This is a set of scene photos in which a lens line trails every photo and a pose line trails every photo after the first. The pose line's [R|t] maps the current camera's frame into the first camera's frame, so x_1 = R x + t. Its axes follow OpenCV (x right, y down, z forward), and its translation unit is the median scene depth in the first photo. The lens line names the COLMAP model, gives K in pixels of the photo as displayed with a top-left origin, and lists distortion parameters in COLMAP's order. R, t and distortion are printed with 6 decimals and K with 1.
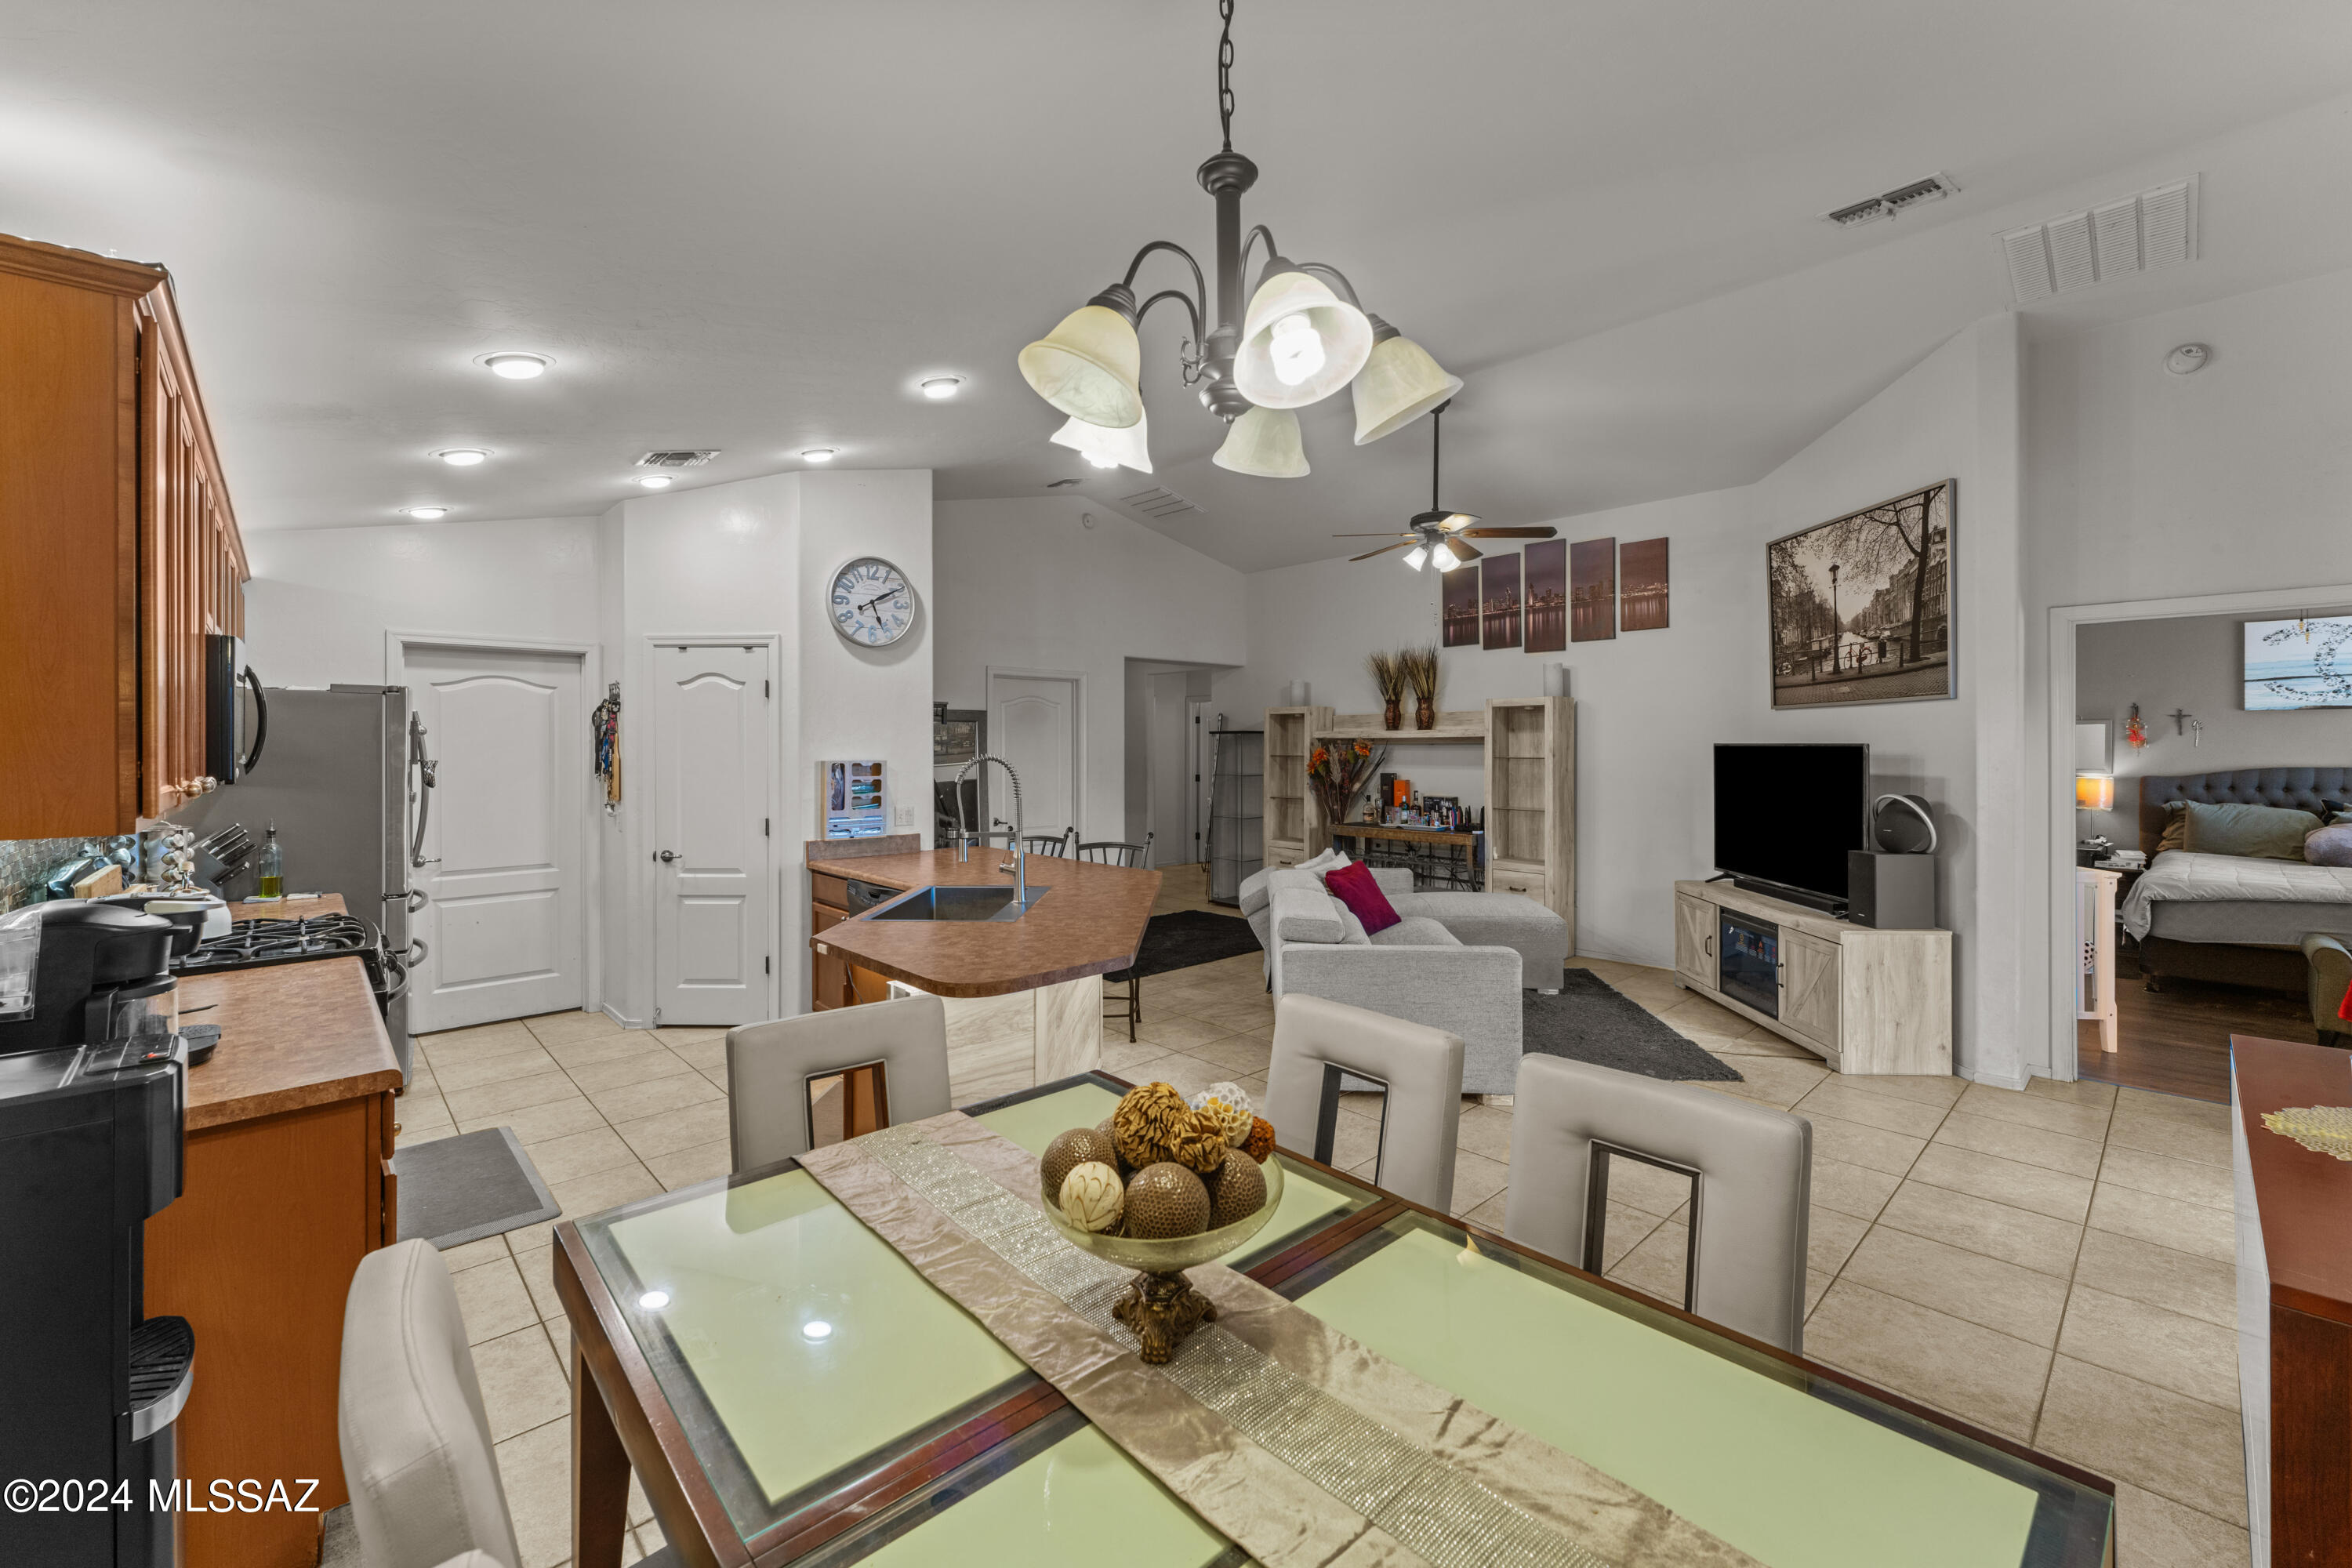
lens RADIAL K [[953.6, 0, 1175.6], [0, 953.6, 745.7], [0, 0, 1]] dist [0.000891, -0.000021]
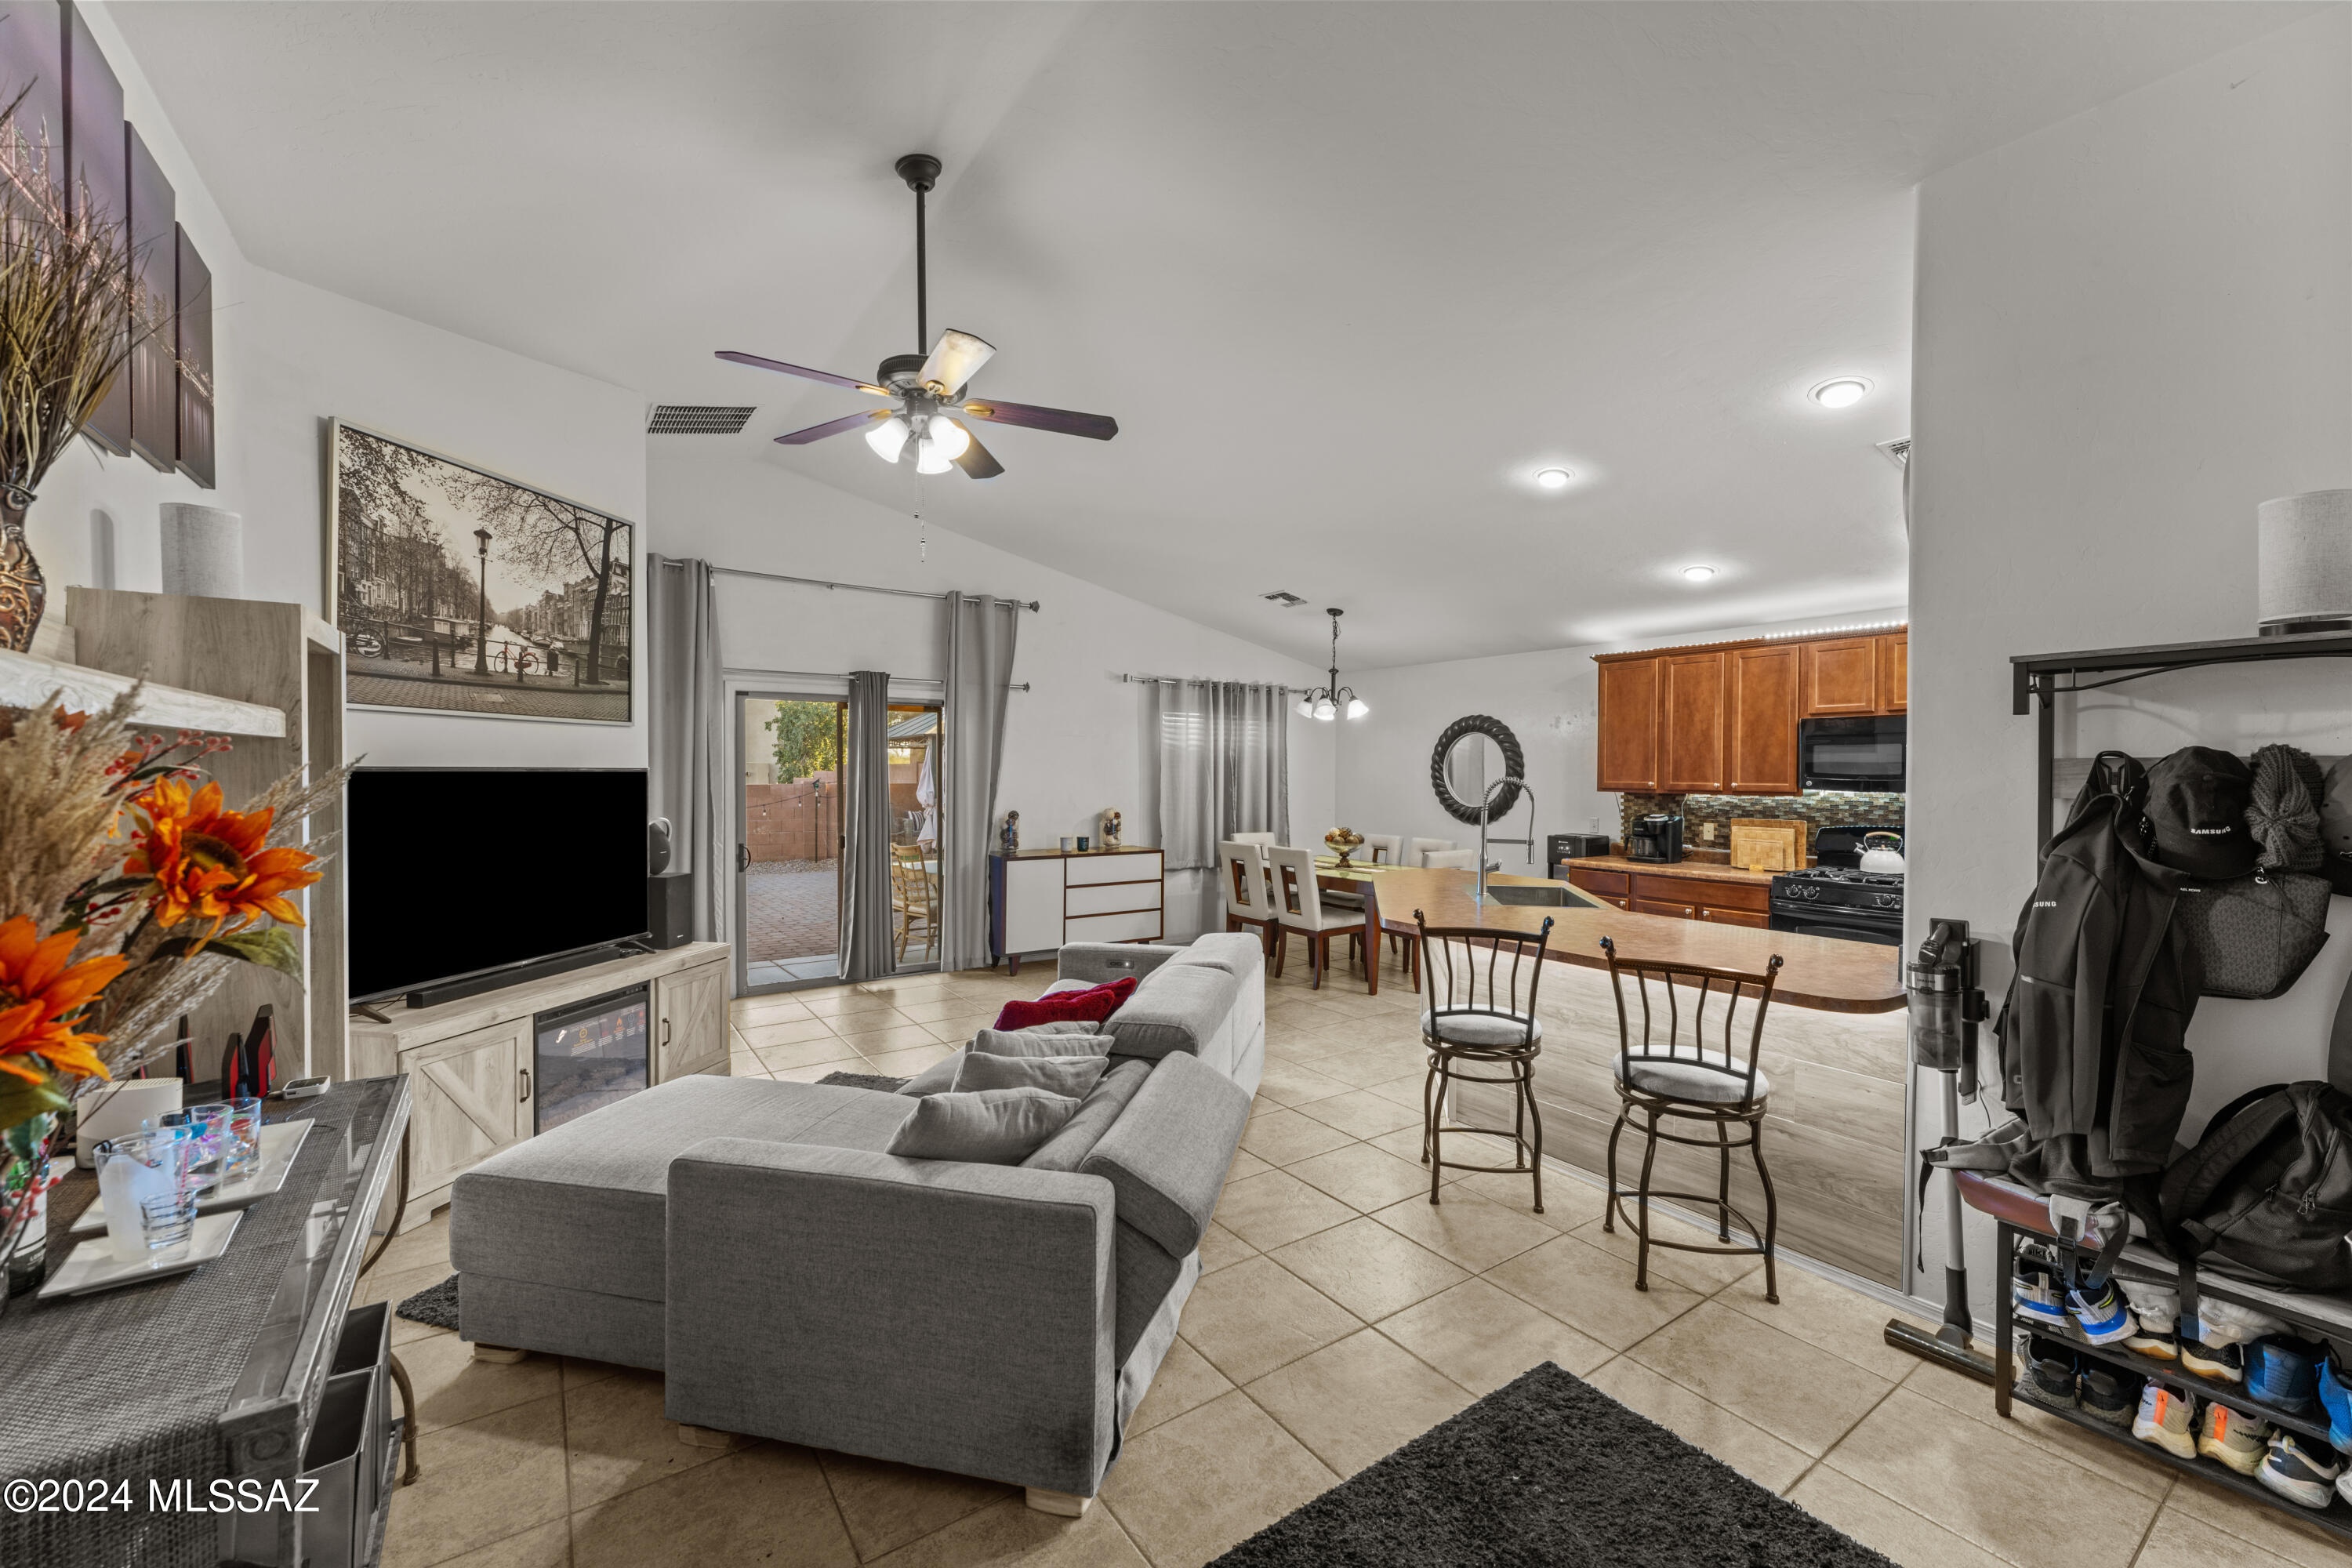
lens RADIAL K [[937.2, 0, 1176.5], [0, 937.2, 784.7], [0, 0, 1]] dist [0.001628, 0.000223]
pose [[-0.989383, -0.002731, 0.145308, 0.037615], [-0.000347, 0.999865, 0.016434, -0.001045], [-0.145333, 0.016209, -0.989250, 1.499854]]
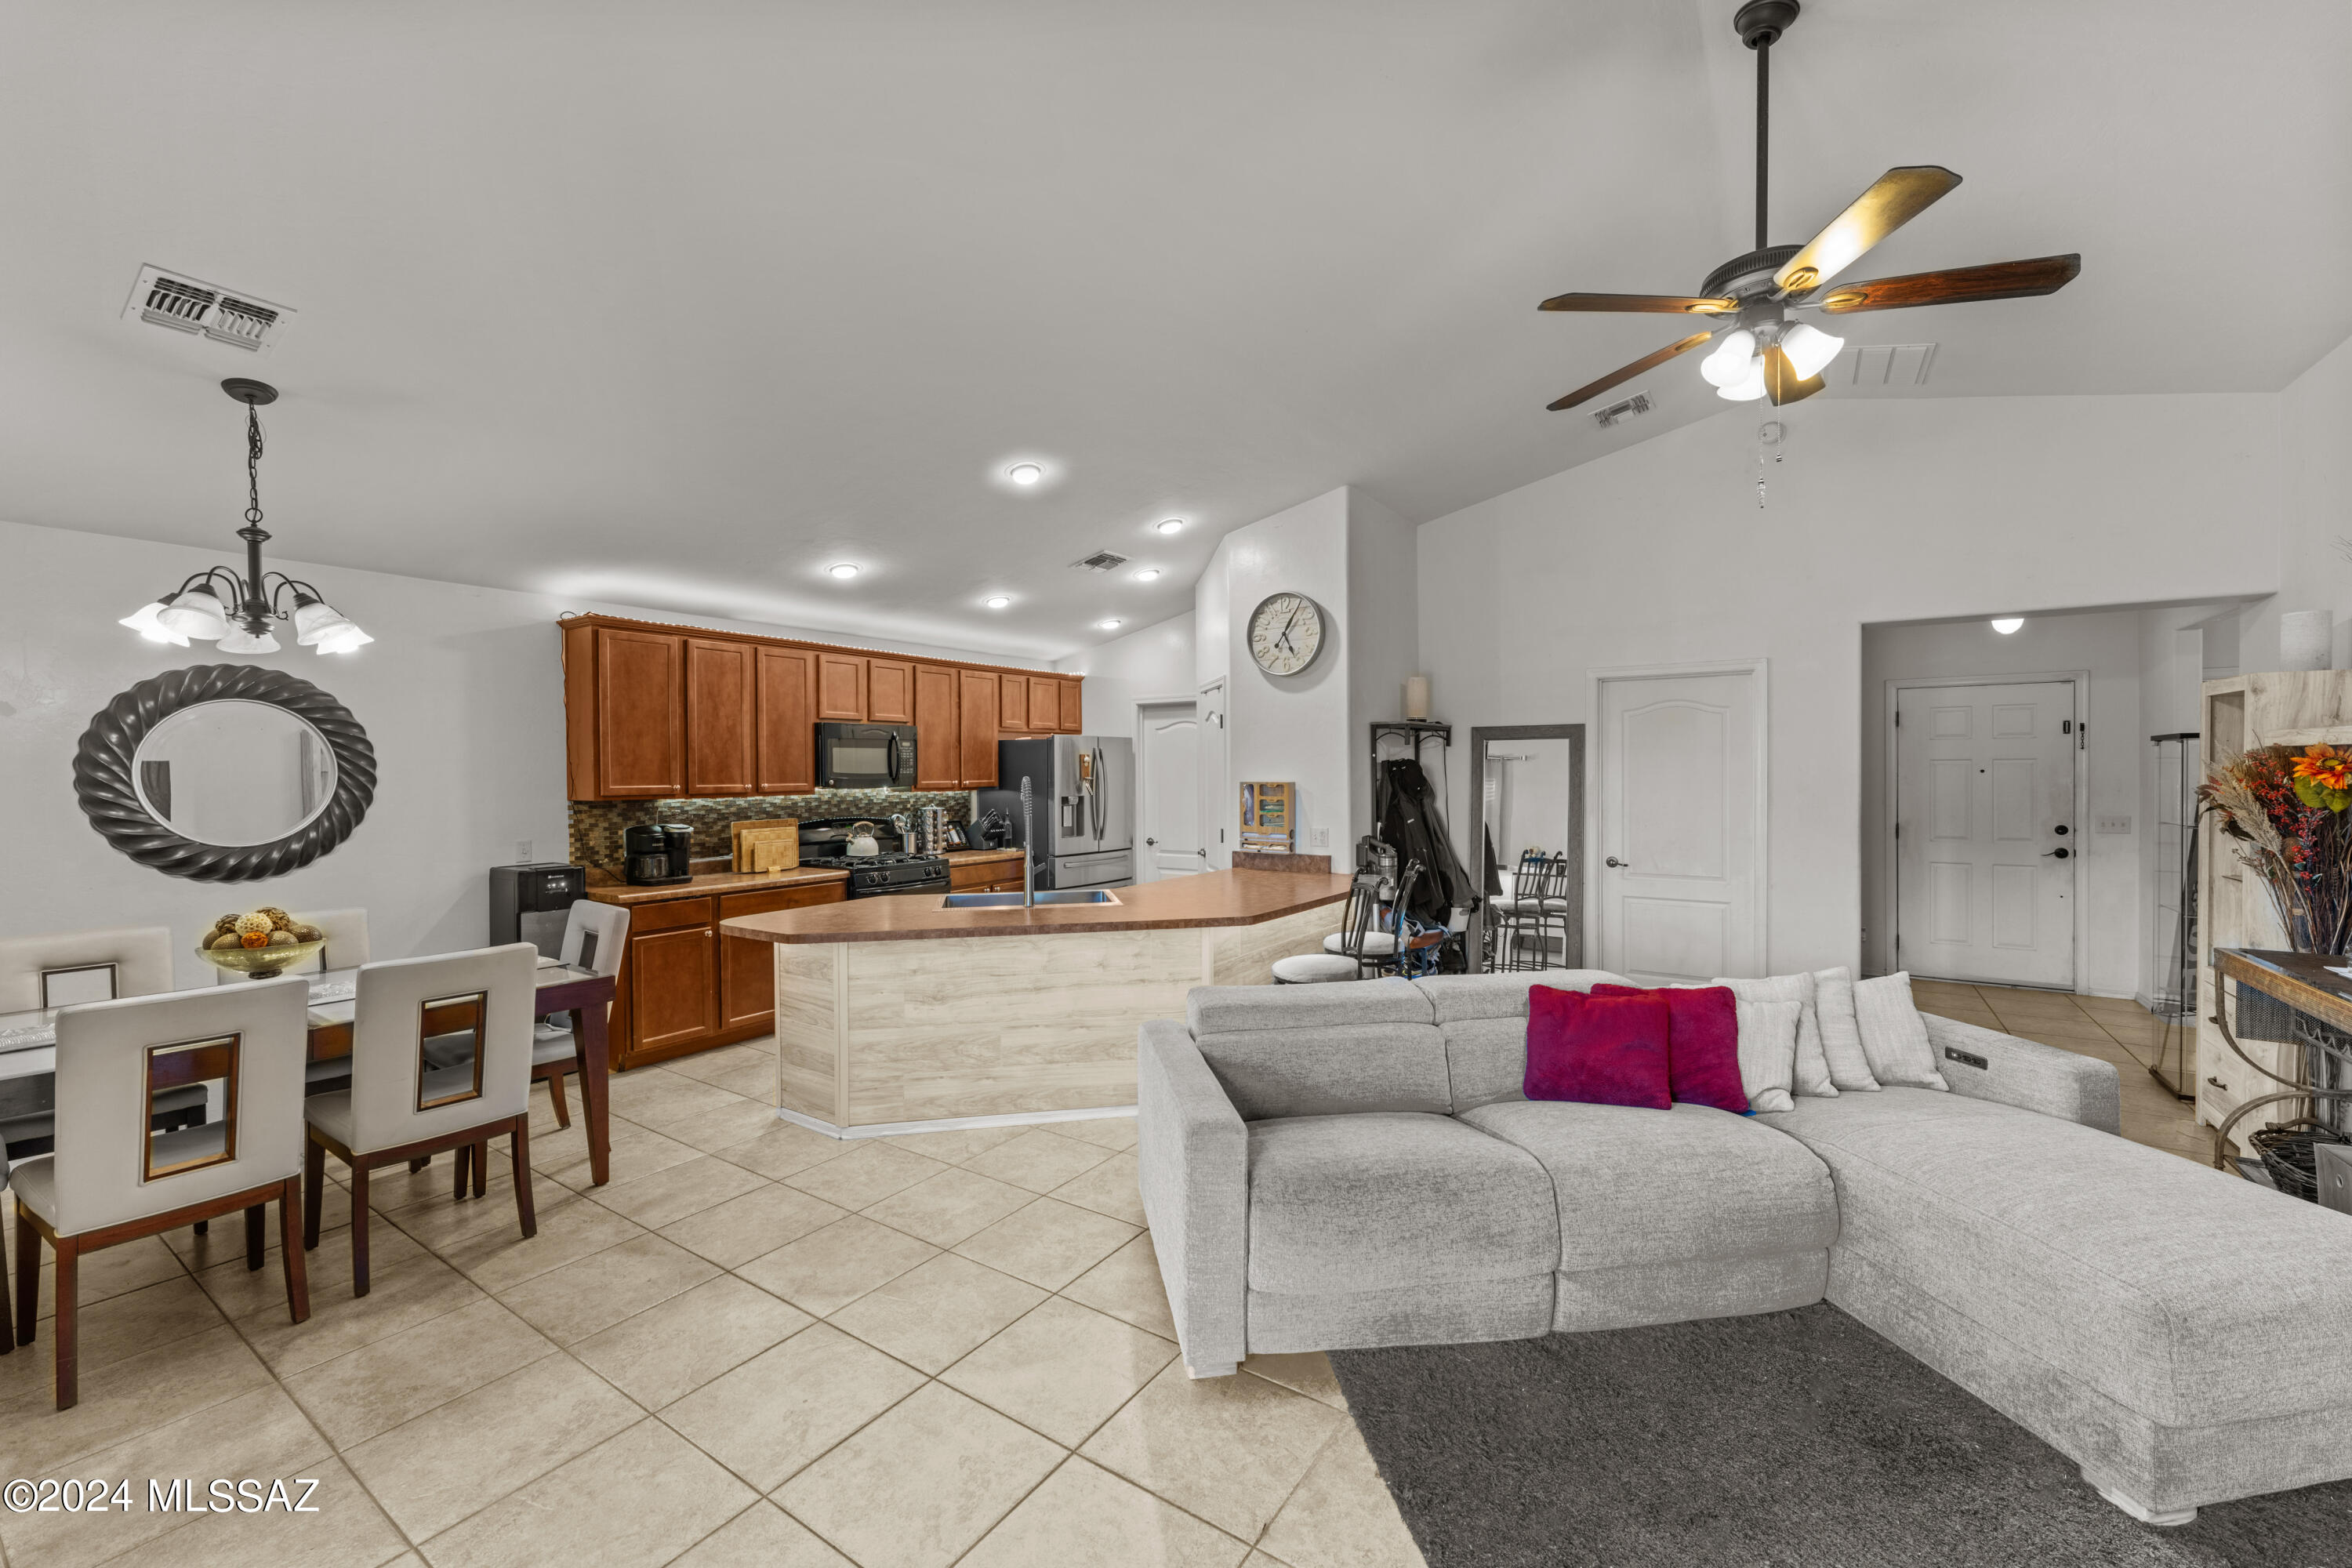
lens RADIAL K [[937.2, 0, 1176.5], [0, 937.2, 784.7], [0, 0, 1]] dist [0.001628, 0.000223]
pose [[0.226549, 0.015588, -0.973875, 0.636981], [0.005126, 0.999839, 0.017196, -0.000071], [0.973986, -0.008888, 0.226433, 0.603307]]
